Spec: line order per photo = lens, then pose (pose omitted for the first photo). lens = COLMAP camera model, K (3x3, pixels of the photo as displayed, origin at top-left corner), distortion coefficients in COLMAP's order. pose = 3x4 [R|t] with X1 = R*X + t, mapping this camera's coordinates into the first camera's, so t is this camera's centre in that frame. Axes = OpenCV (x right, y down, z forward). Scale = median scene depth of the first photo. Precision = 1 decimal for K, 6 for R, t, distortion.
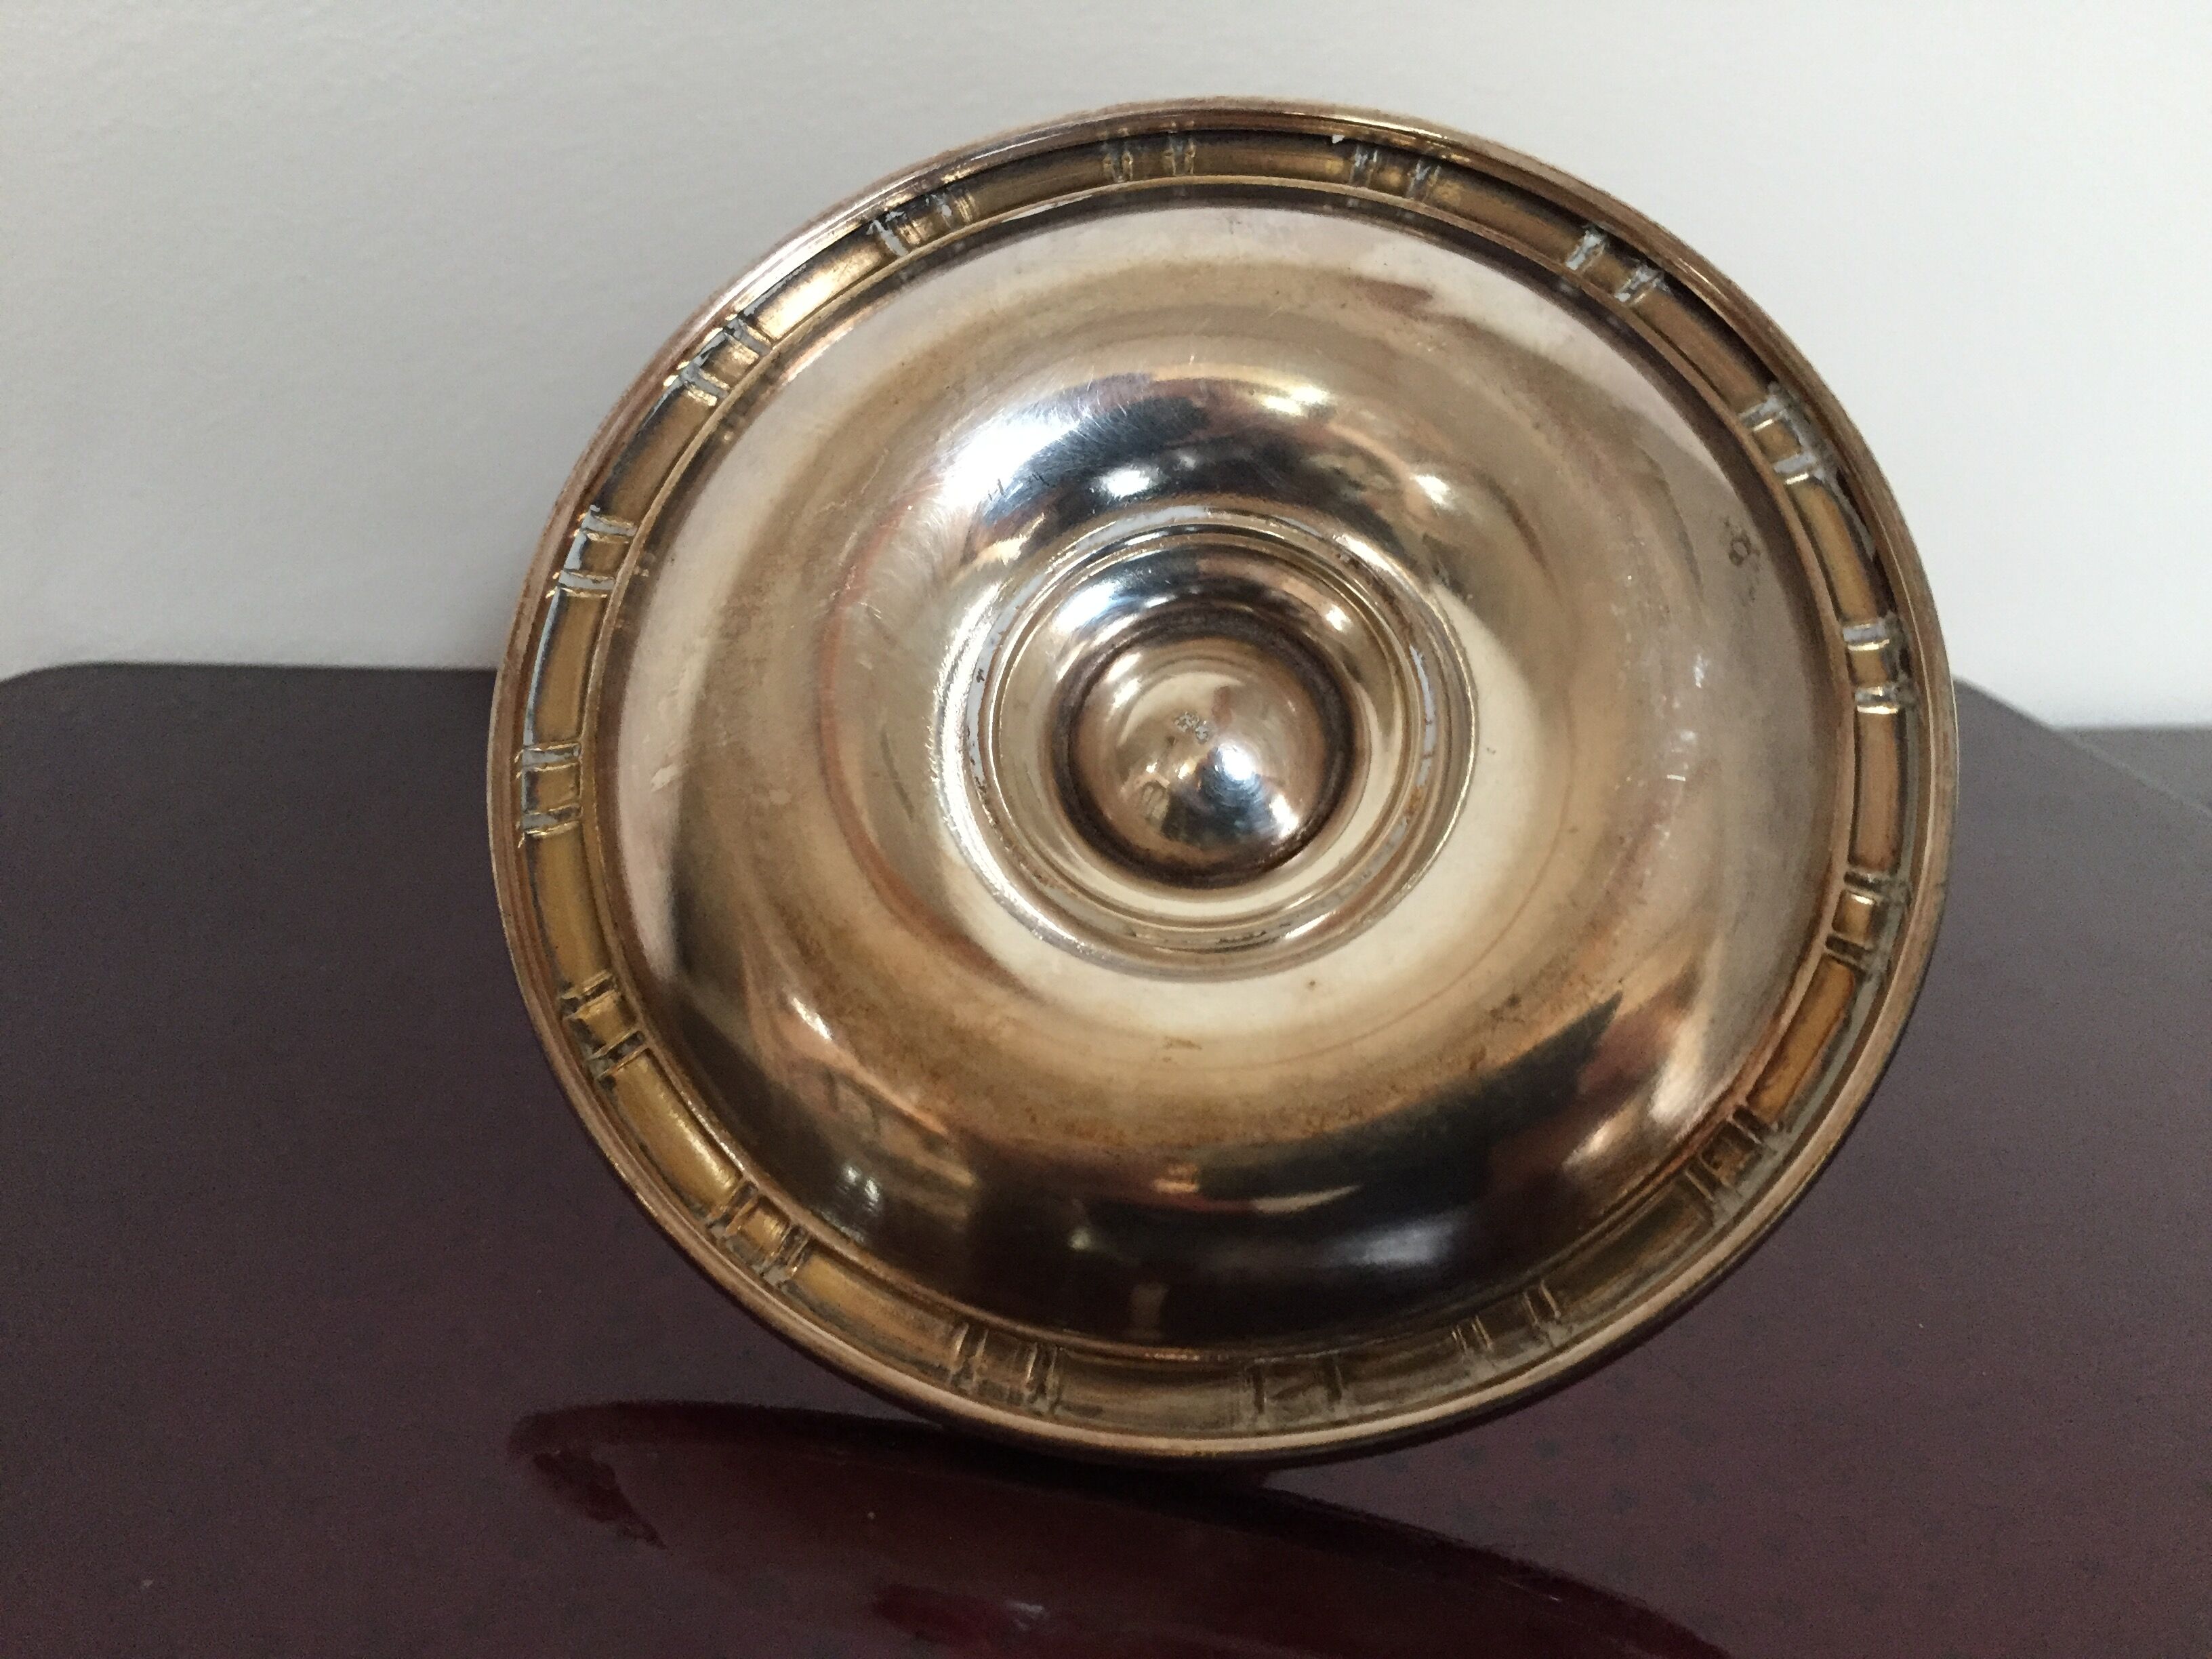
lens RADIAL K [[1918.2, 0, 1106.0], [0, 1918.2, 829.5], [0, 0, 1]] dist [0.033662, -0.005967]
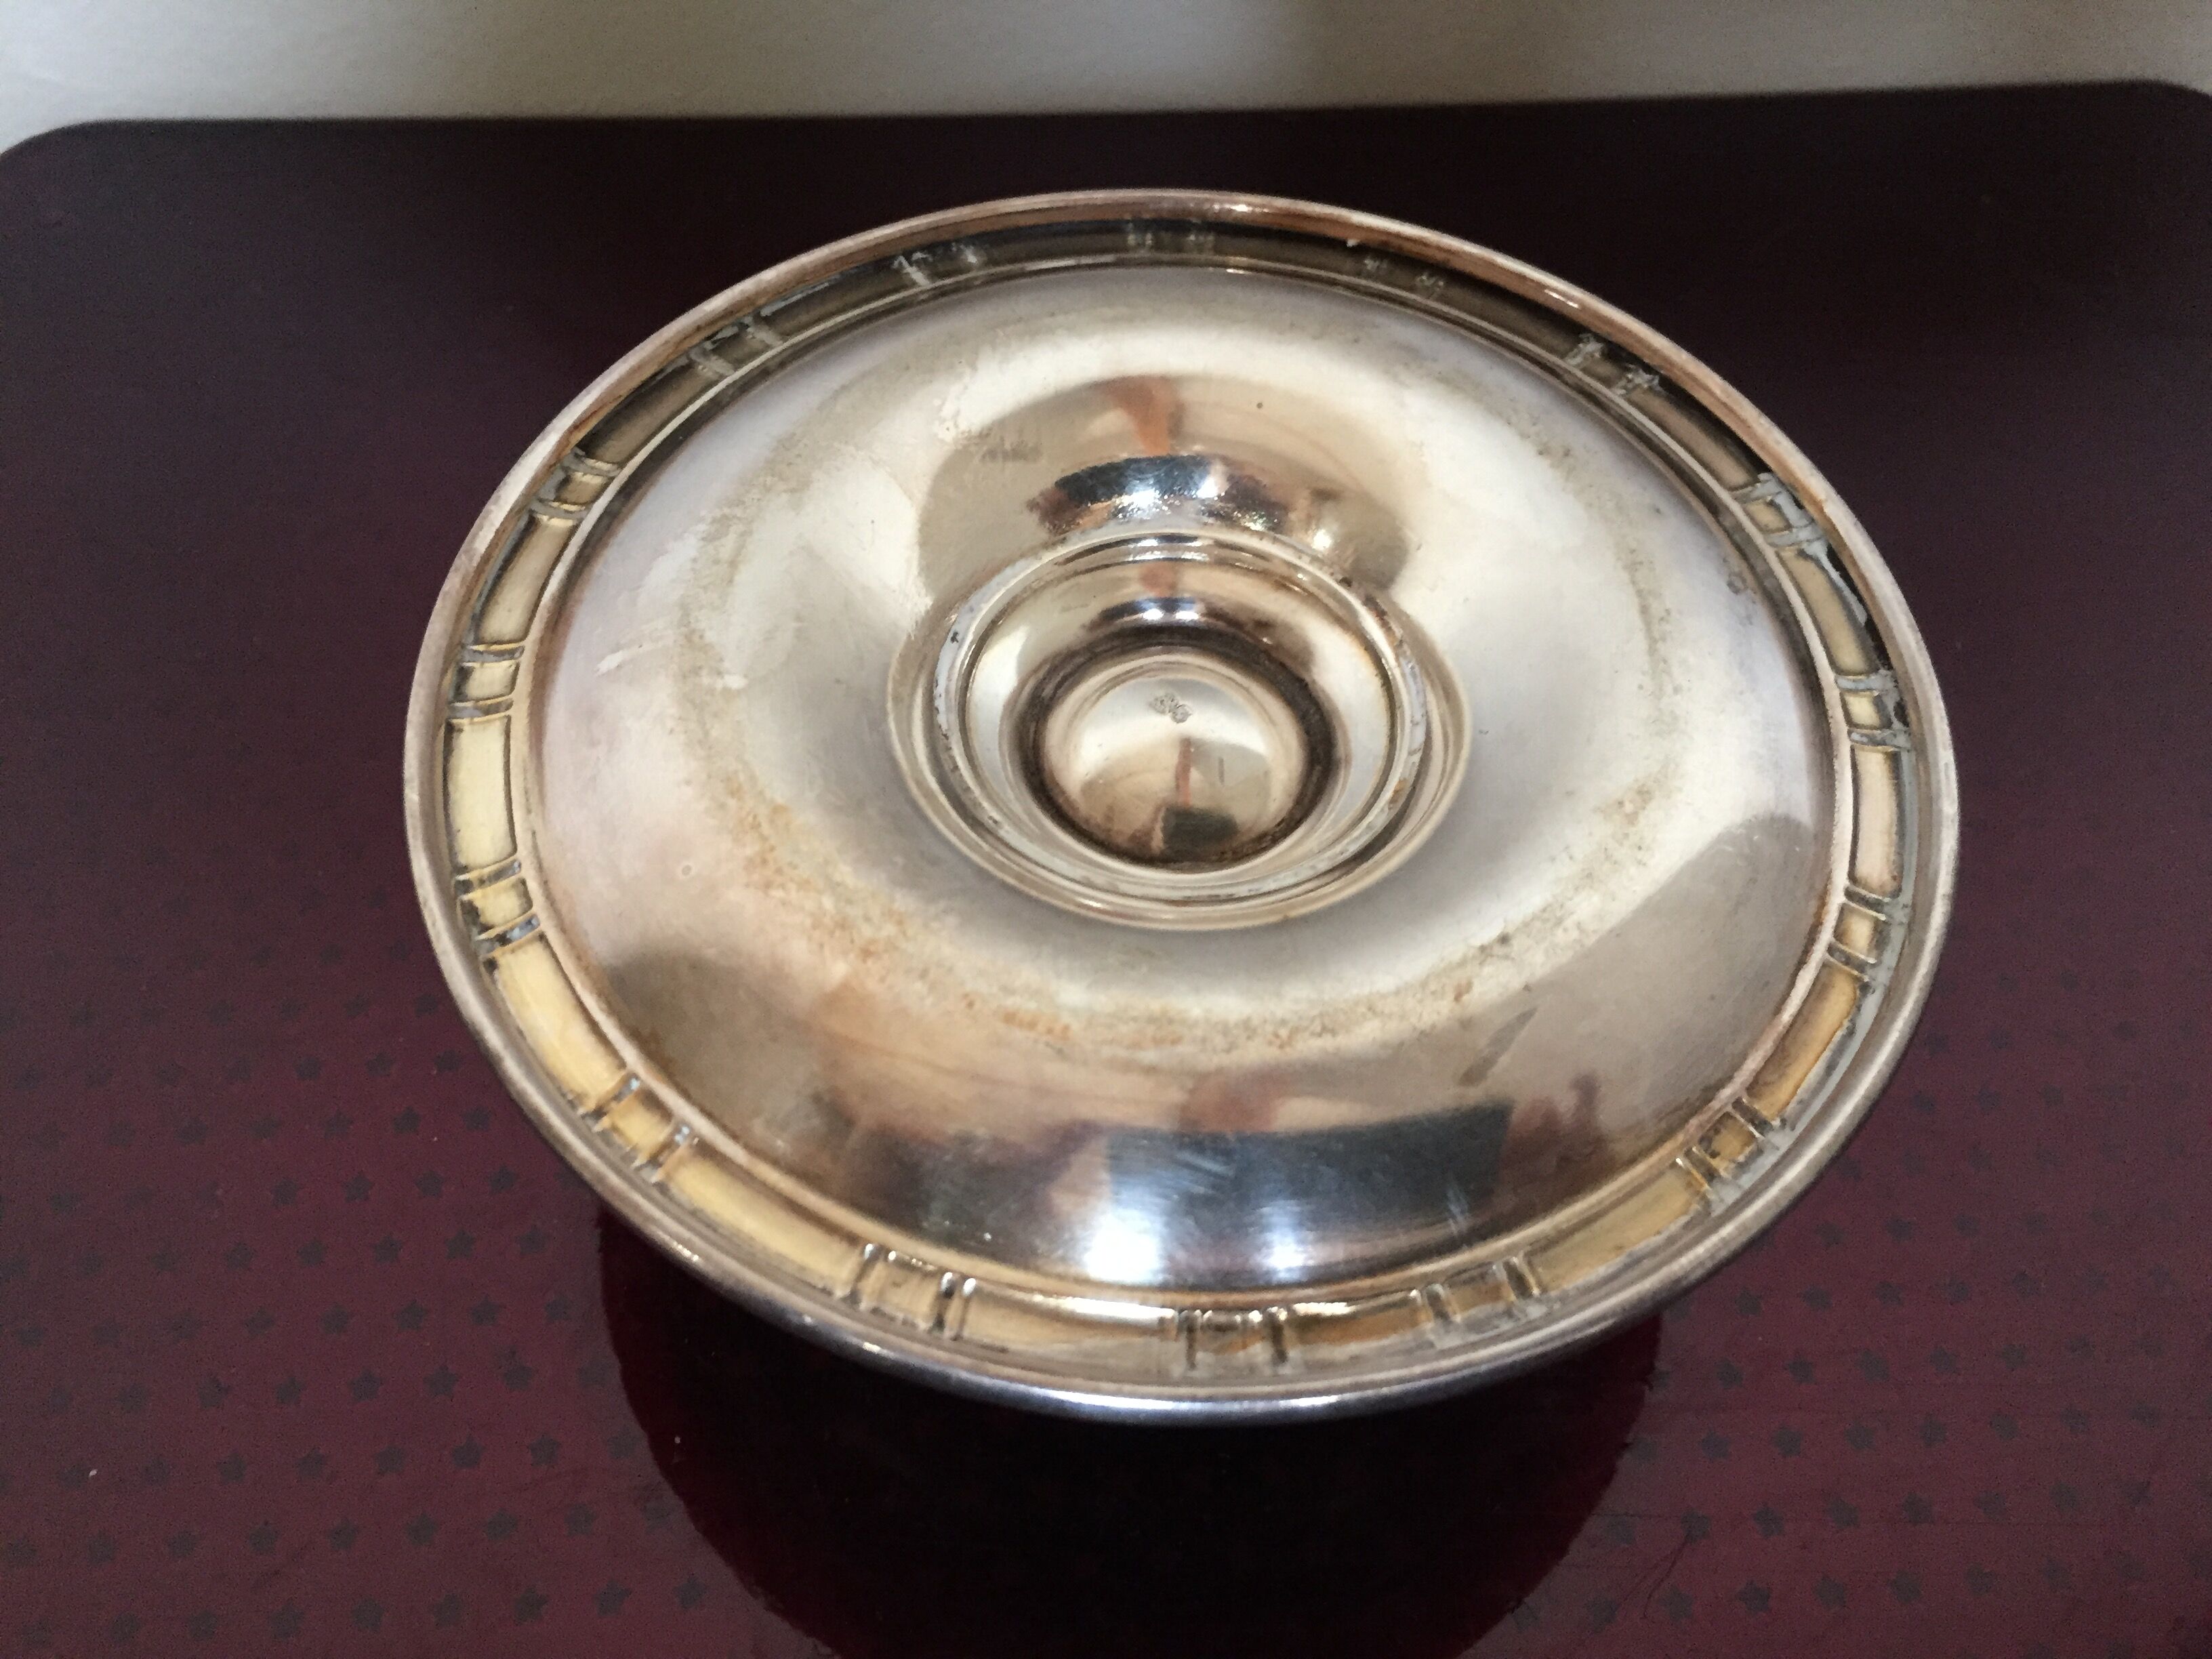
lens RADIAL K [[1918.2, 0, 1106.0], [0, 1918.2, 829.5], [0, 0, 1]] dist [0.033662, -0.005967]
pose [[0.991953, 0.119722, 0.041182, -0.021079], [-0.103691, 0.954870, -0.278338, 0.305390], [-0.072647, 0.271828, 0.959600, 0.111278]]
